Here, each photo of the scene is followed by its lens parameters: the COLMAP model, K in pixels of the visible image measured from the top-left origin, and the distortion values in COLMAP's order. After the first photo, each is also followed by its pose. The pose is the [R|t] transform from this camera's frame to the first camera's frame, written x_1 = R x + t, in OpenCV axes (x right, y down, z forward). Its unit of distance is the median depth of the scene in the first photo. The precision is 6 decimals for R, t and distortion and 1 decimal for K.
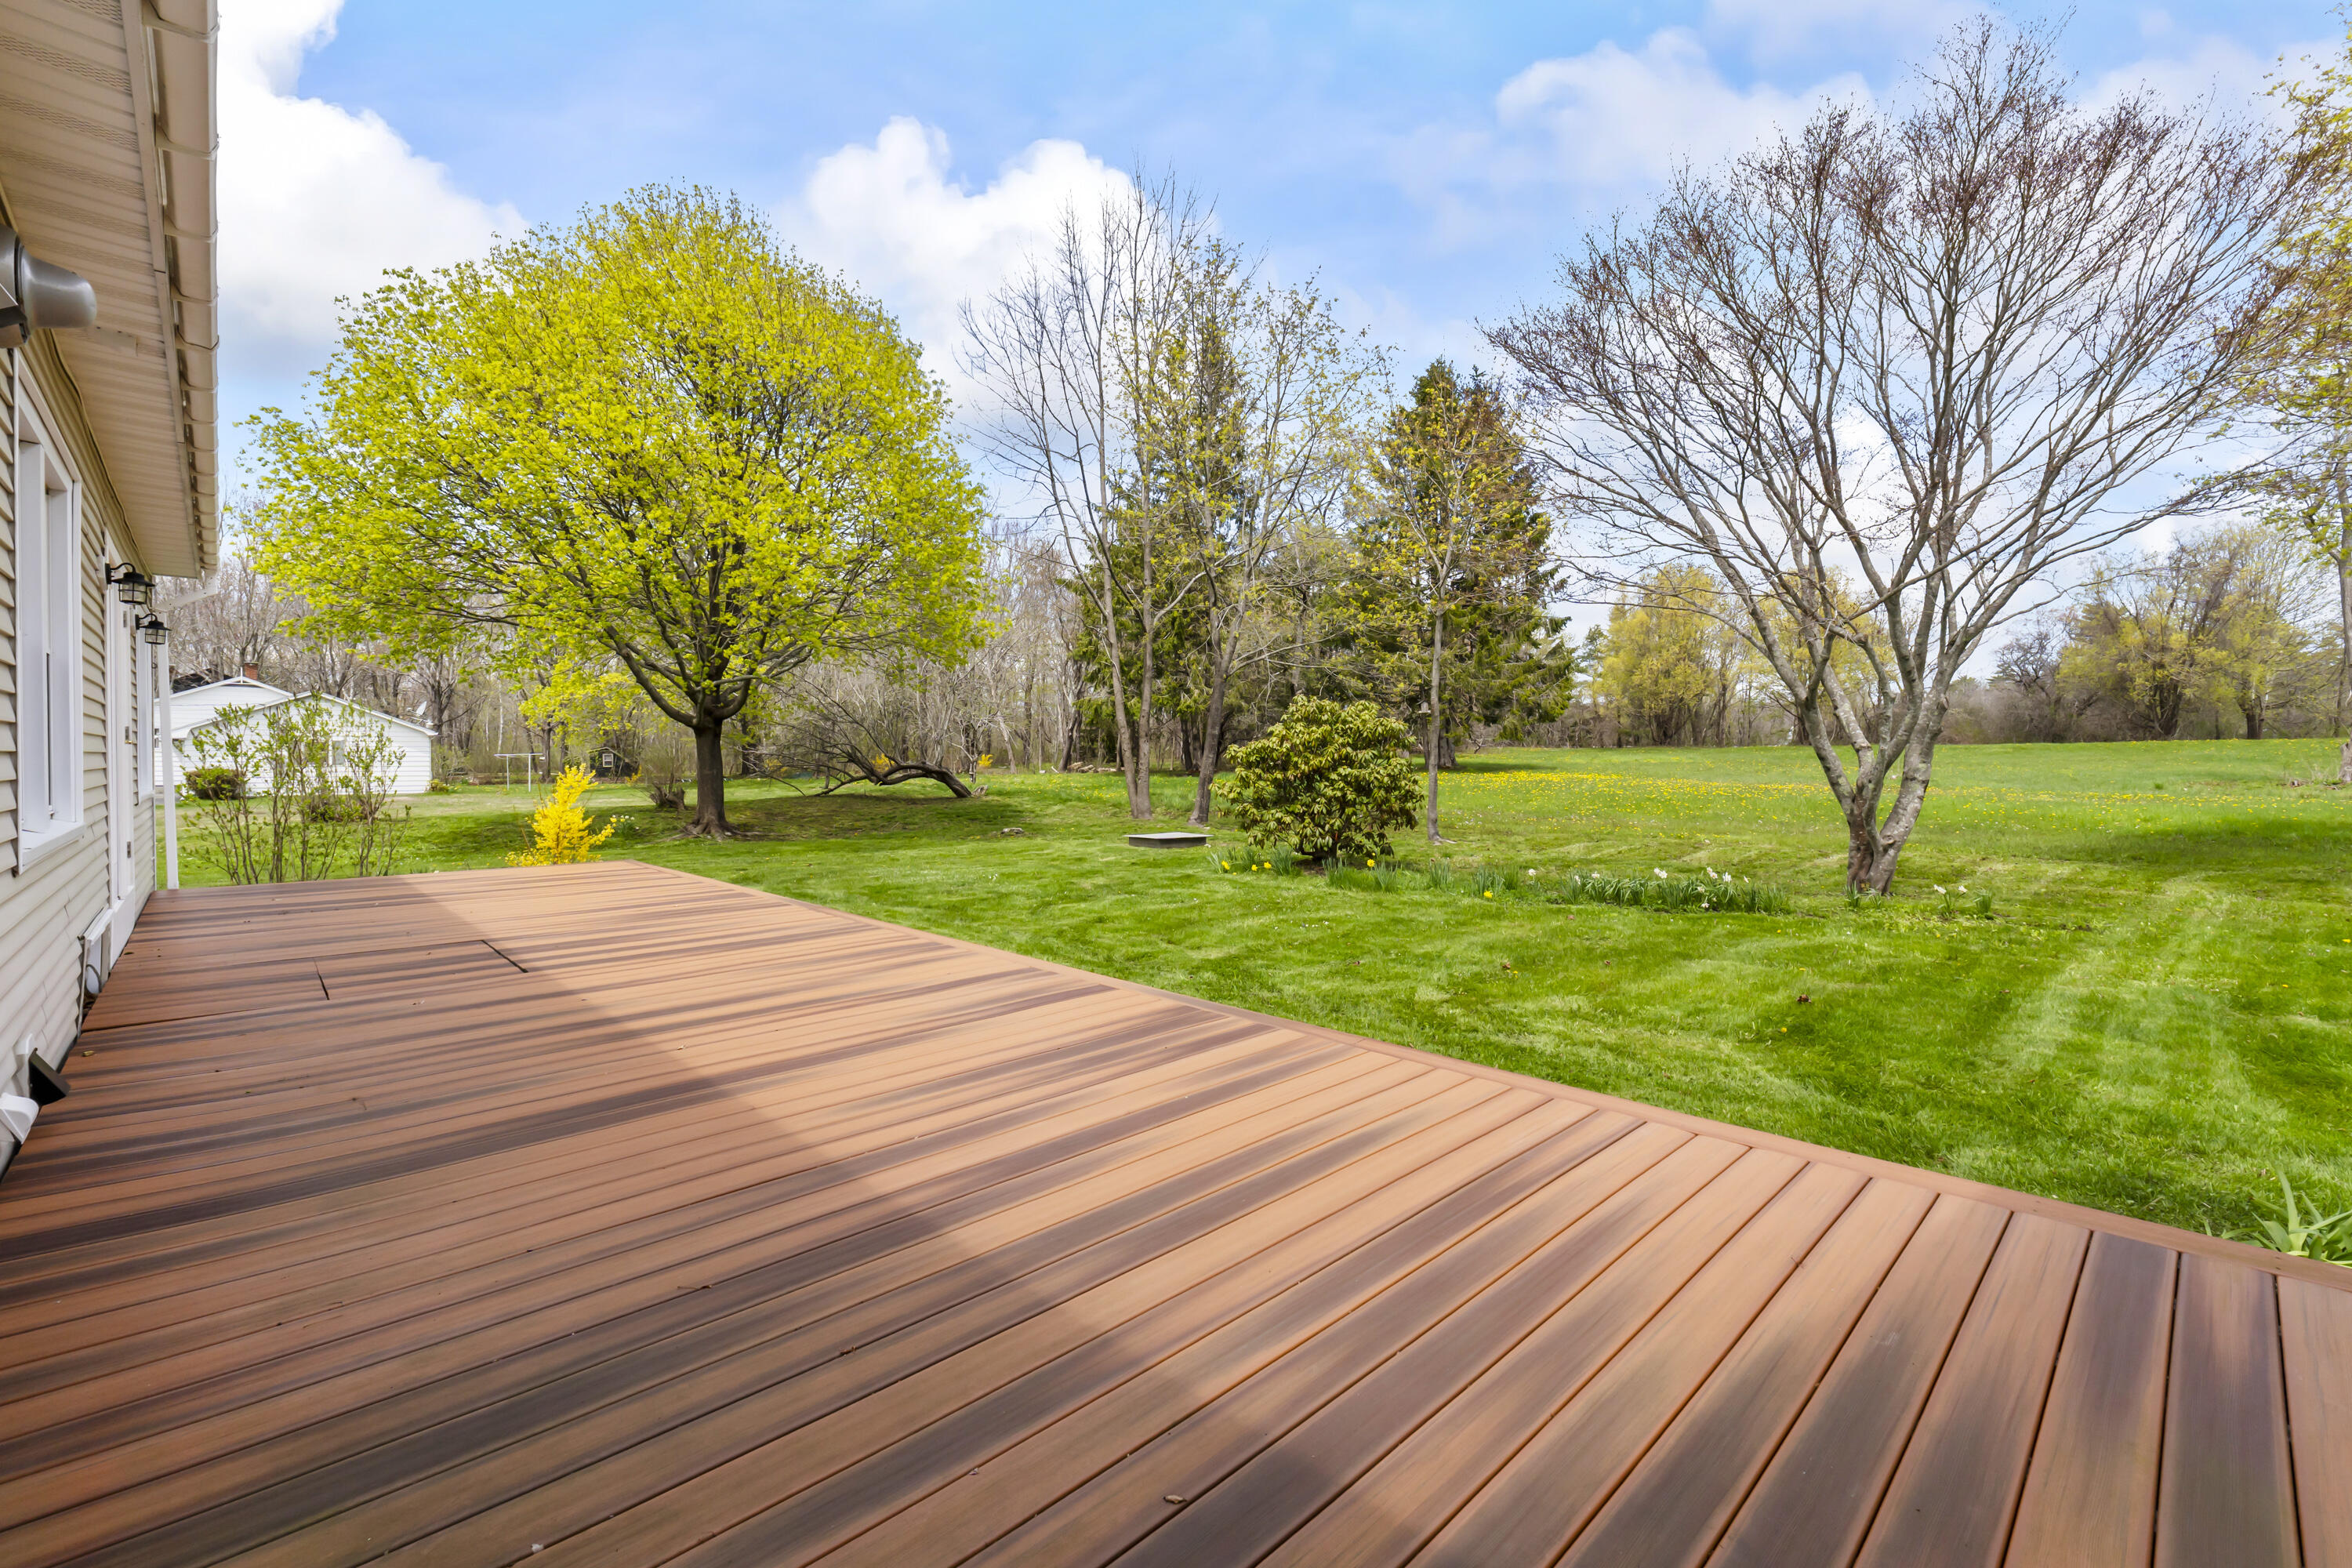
lens RADIAL K [[987.0, 0, 1165.8], [0, 987.0, 765.9], [0, 0, 1]] dist [-0.006817, 0.000113]
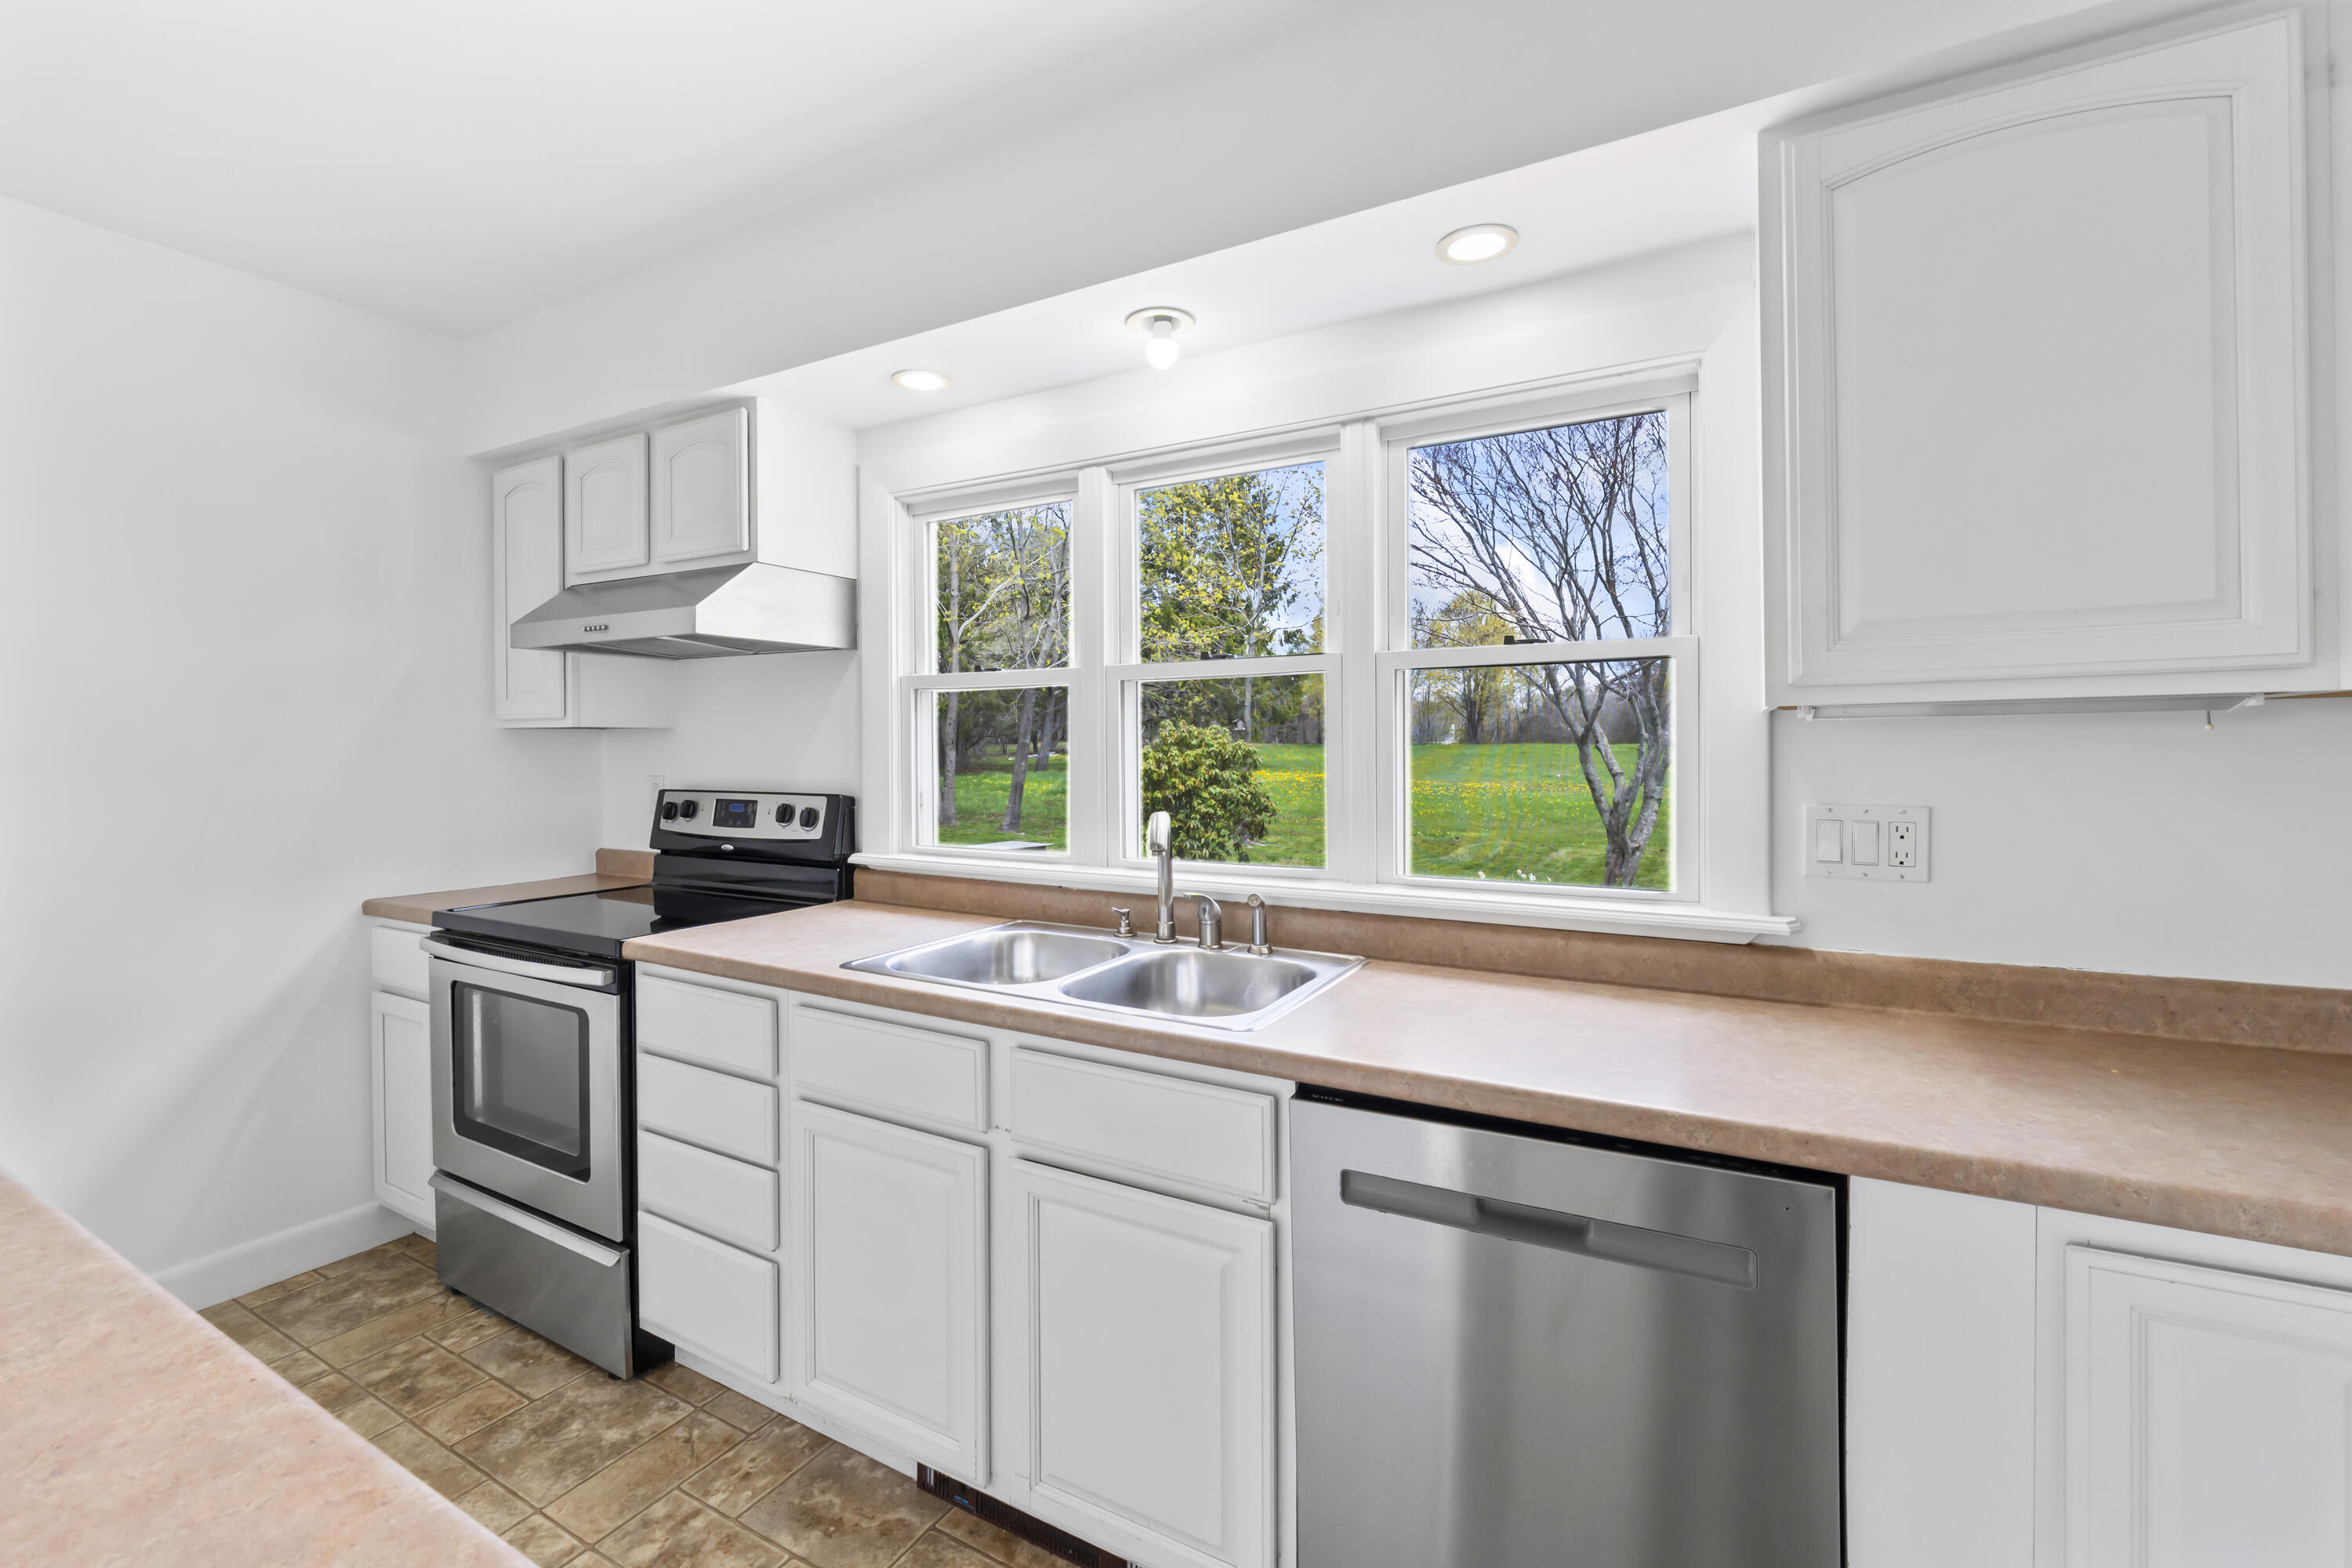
lens RADIAL K [[987.0, 0, 1184.7], [0, 987.0, 755.7], [0, 0, 1]] dist [-0.006817, 0.000113]
pose [[0.955076, 0.001099, 0.296358, -0.184961], [-0.000373, 0.999997, -0.002505, -0.031169], [-0.296360, 0.002282, 0.955074, -0.065871]]
